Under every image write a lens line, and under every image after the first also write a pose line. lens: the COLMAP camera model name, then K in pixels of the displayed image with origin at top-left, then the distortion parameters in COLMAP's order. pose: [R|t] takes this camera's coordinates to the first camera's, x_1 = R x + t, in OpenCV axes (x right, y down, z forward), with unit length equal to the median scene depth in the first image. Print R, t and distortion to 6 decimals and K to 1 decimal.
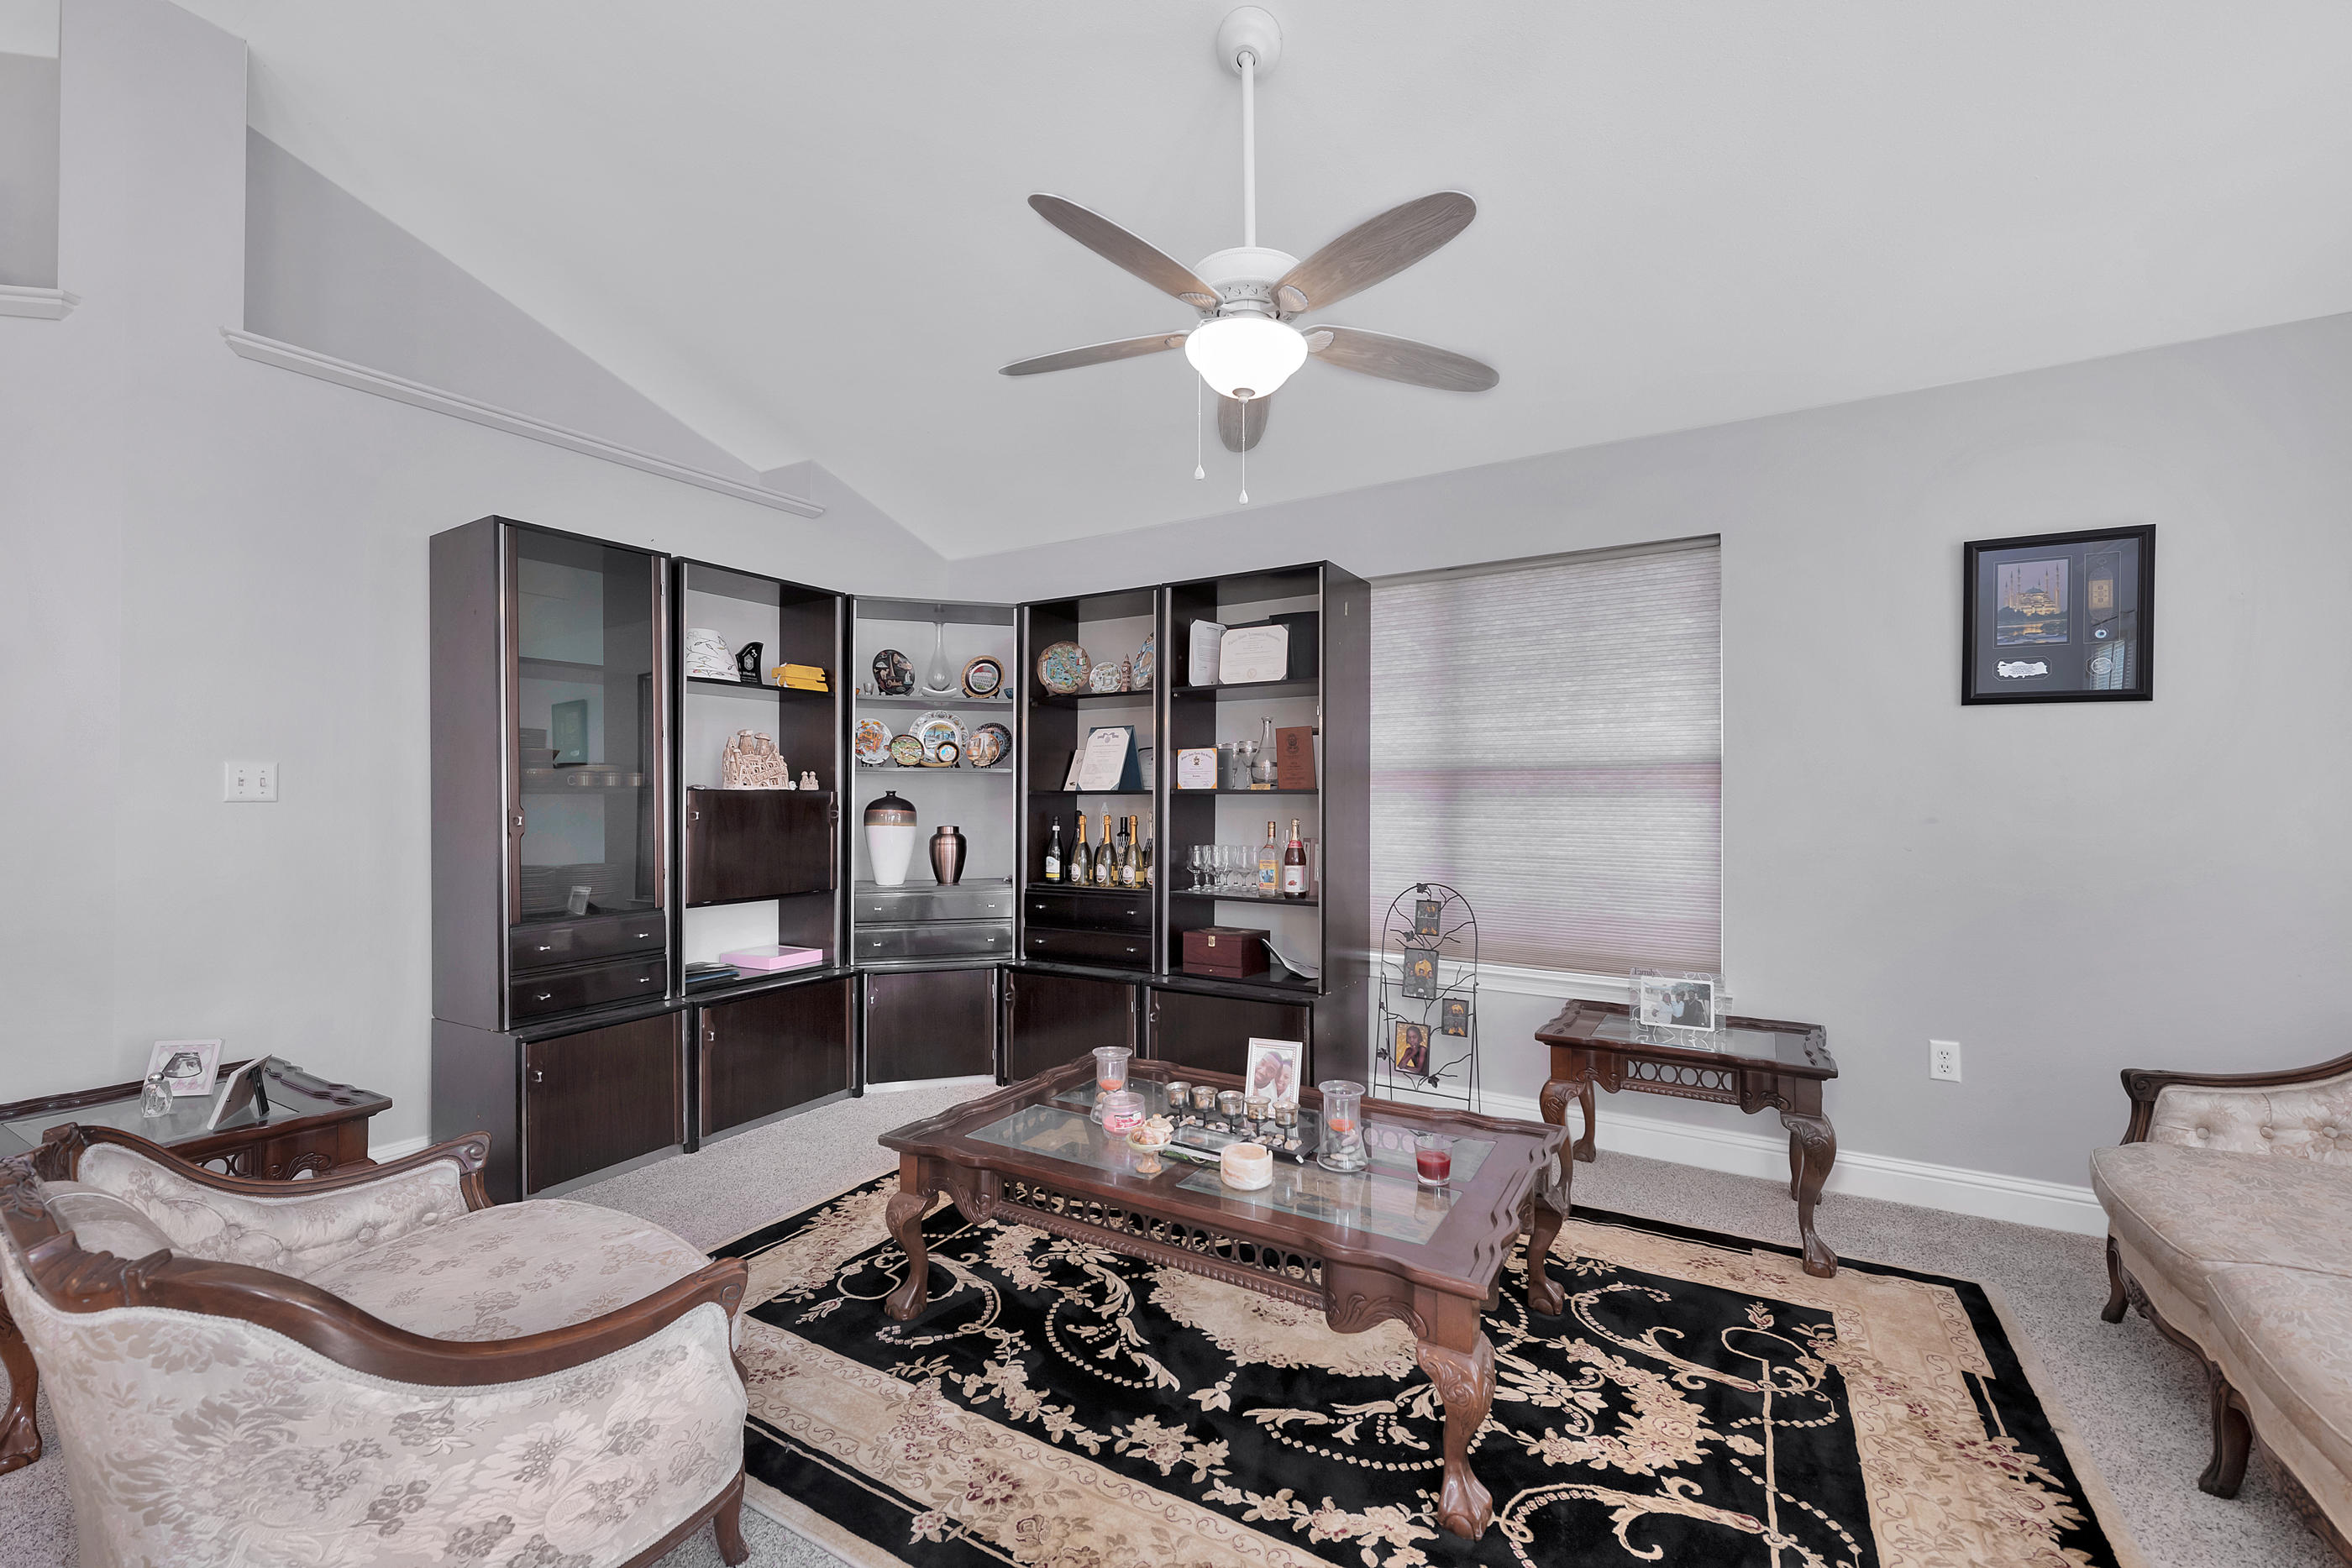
lens RADIAL K [[956.1, 0, 1140.4], [0, 956.1, 787.2], [0, 0, 1]] dist [0.000662, 0.000054]
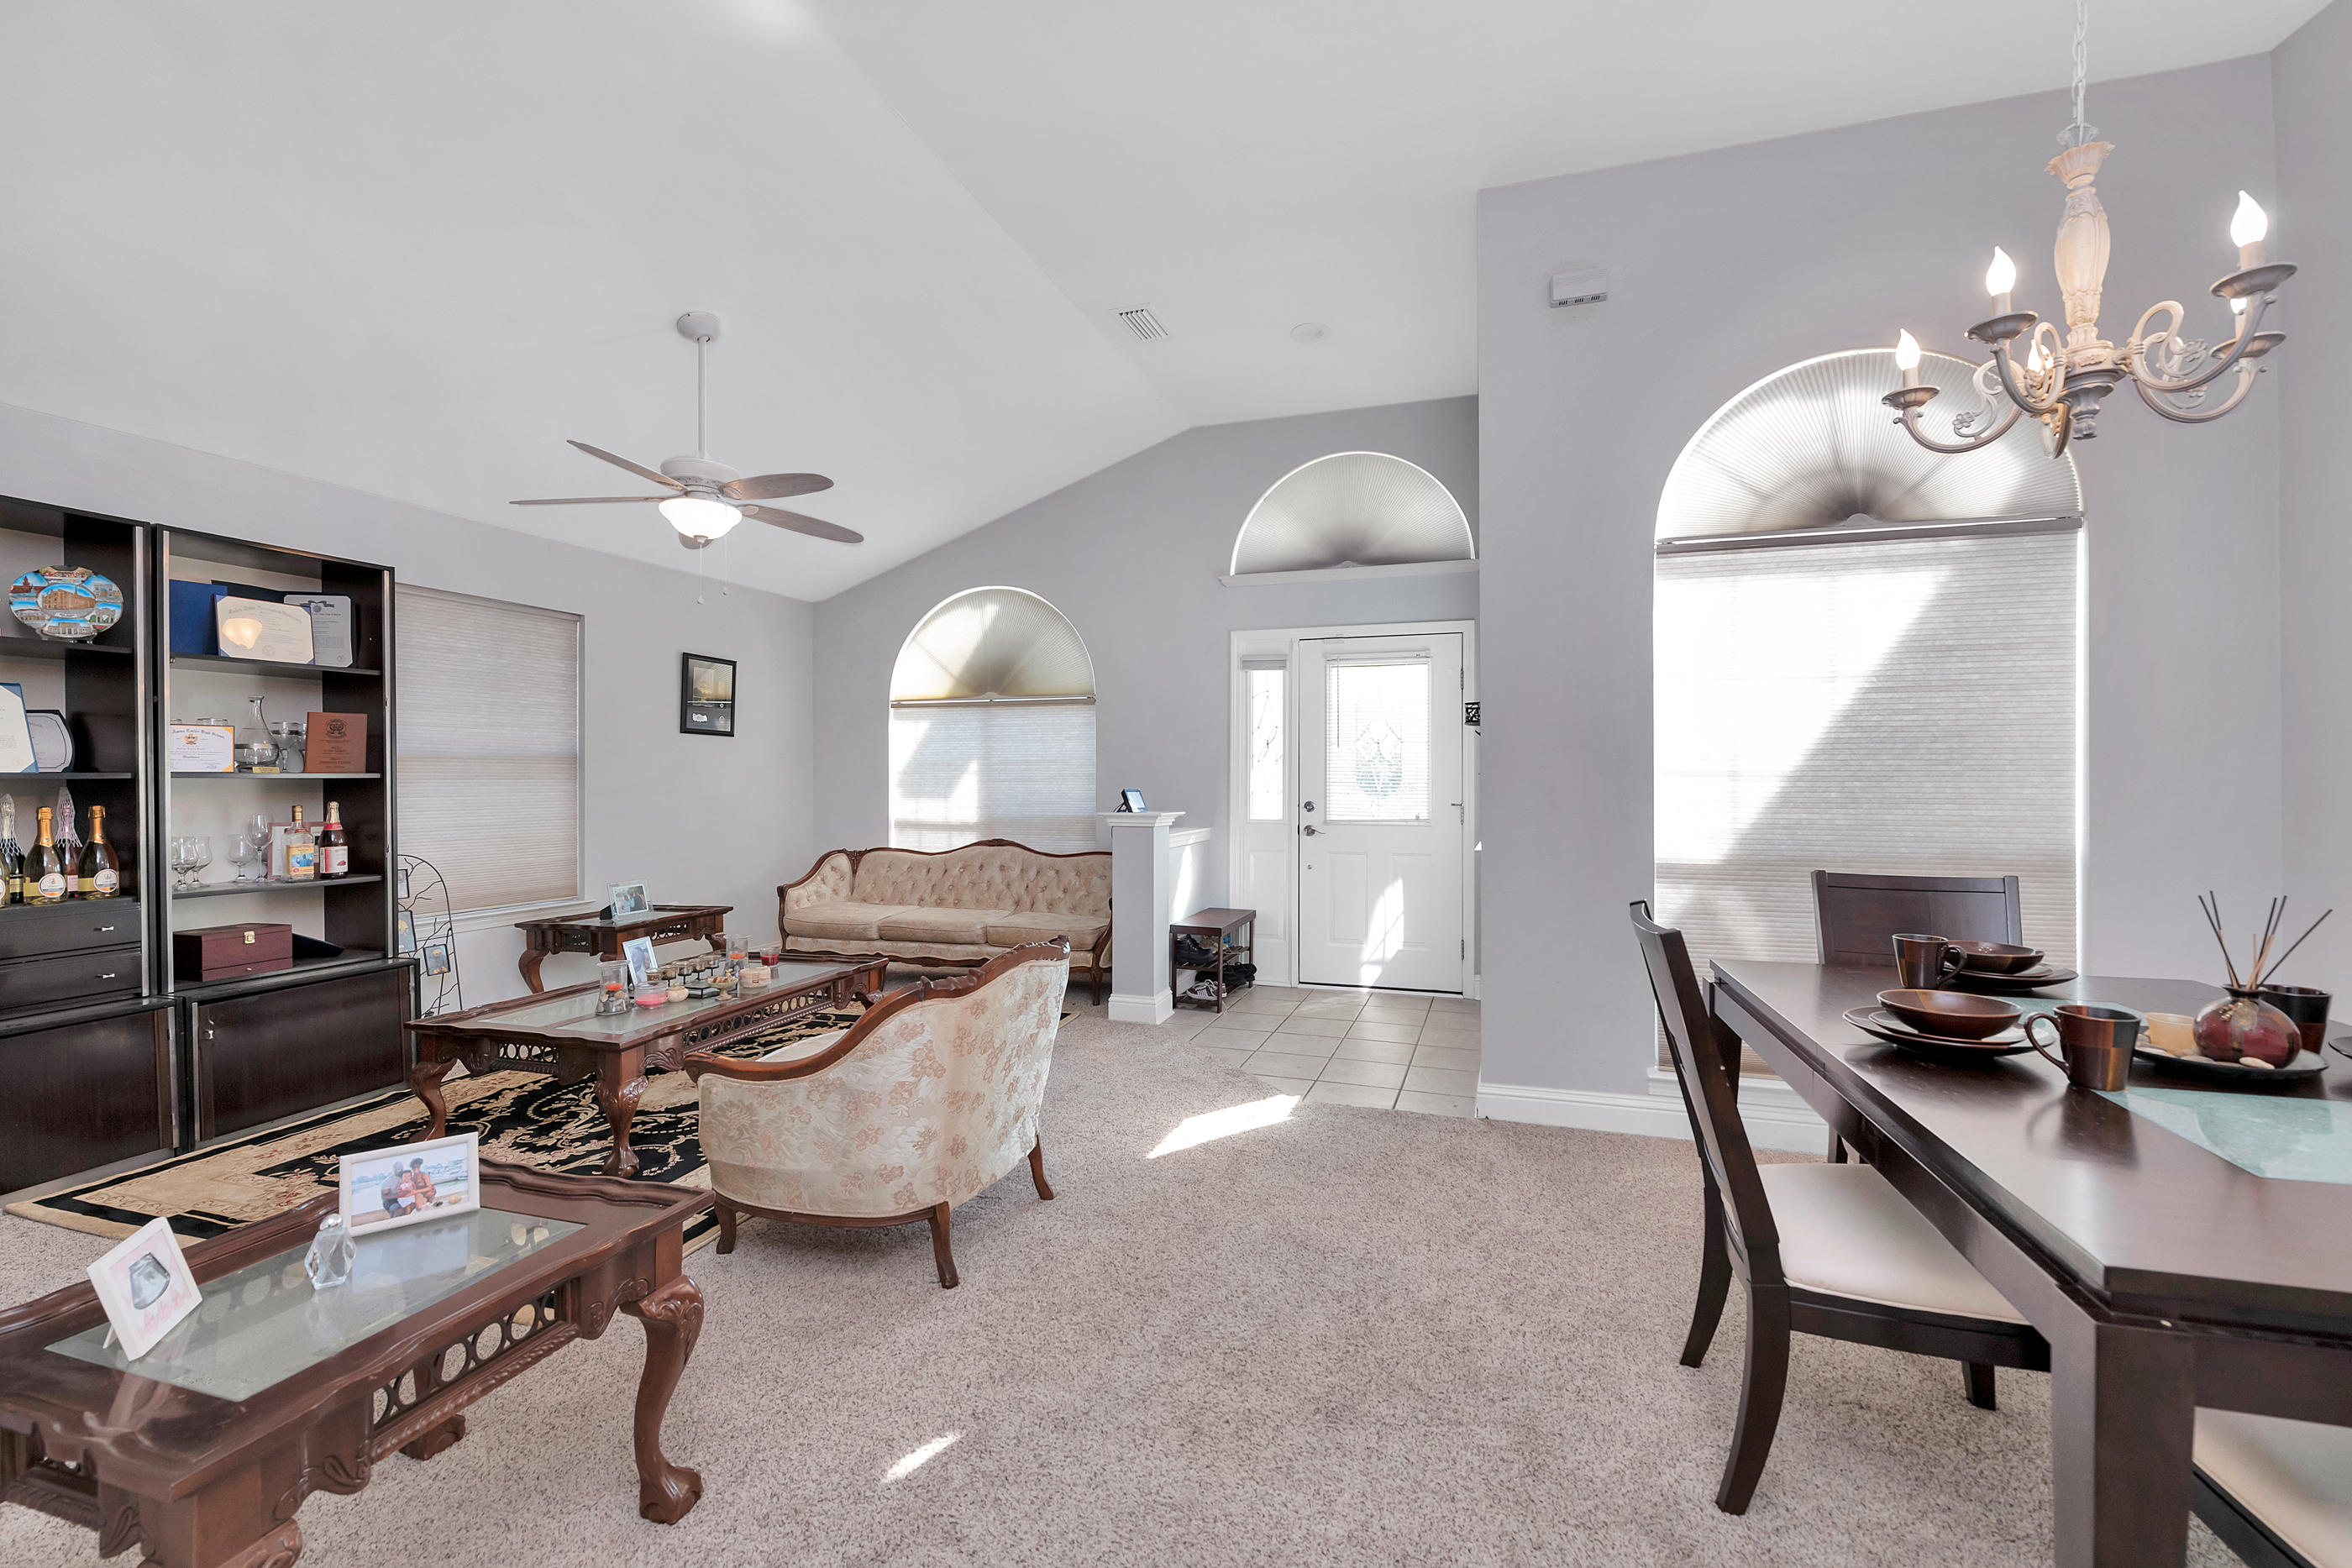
lens RADIAL K [[991.7, 0, 1176.0], [0, 991.7, 784.0], [0, 0, 1]] dist [-0.000120, -0.000037]
pose [[-0.232036, -0.008156, 0.972673, -1.421031], [-0.008780, 0.999942, 0.006290, -0.001129], [-0.972667, -0.007080, -0.232094, 0.473440]]
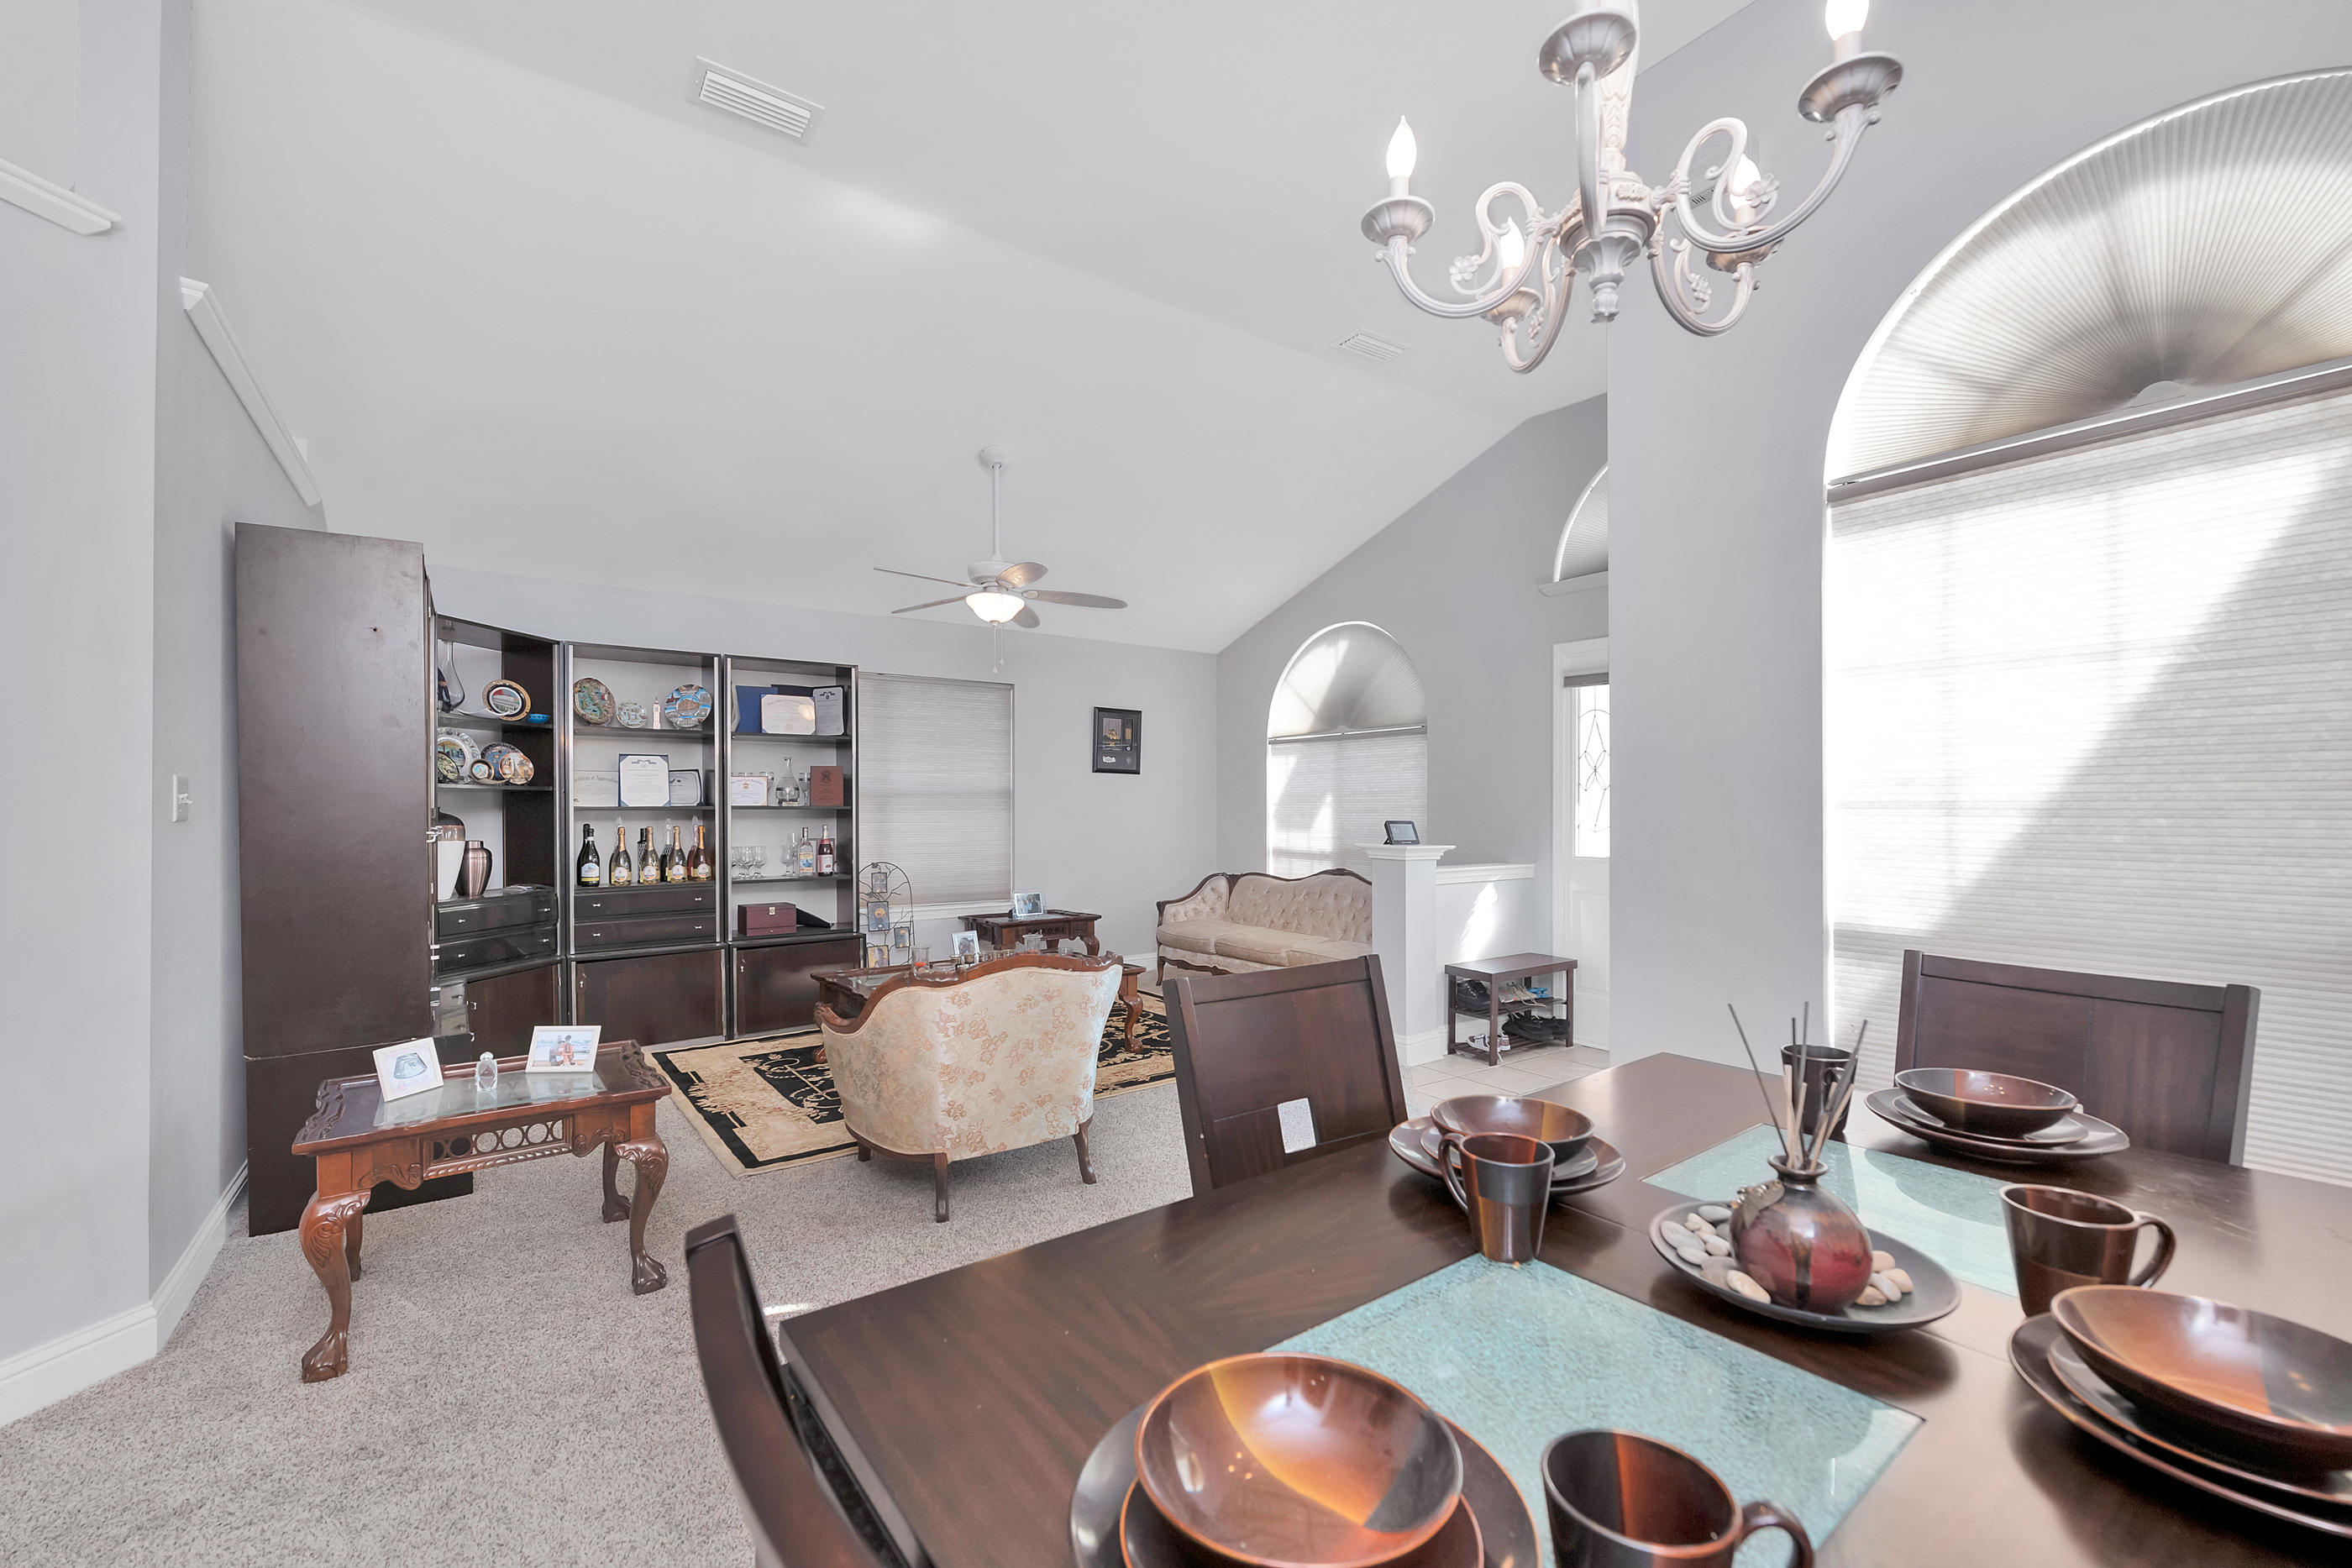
lens RADIAL K [[989.1, 0, 1157.5], [0, 989.1, 811.2], [0, 0, 1]] dist [0.025110, -0.013217]
pose [[0.402754, -0.005588, 0.915291, -1.425477], [-0.006653, 0.999937, 0.009032, -0.010038], [-0.915284, -0.009727, 0.402692, -0.185236]]
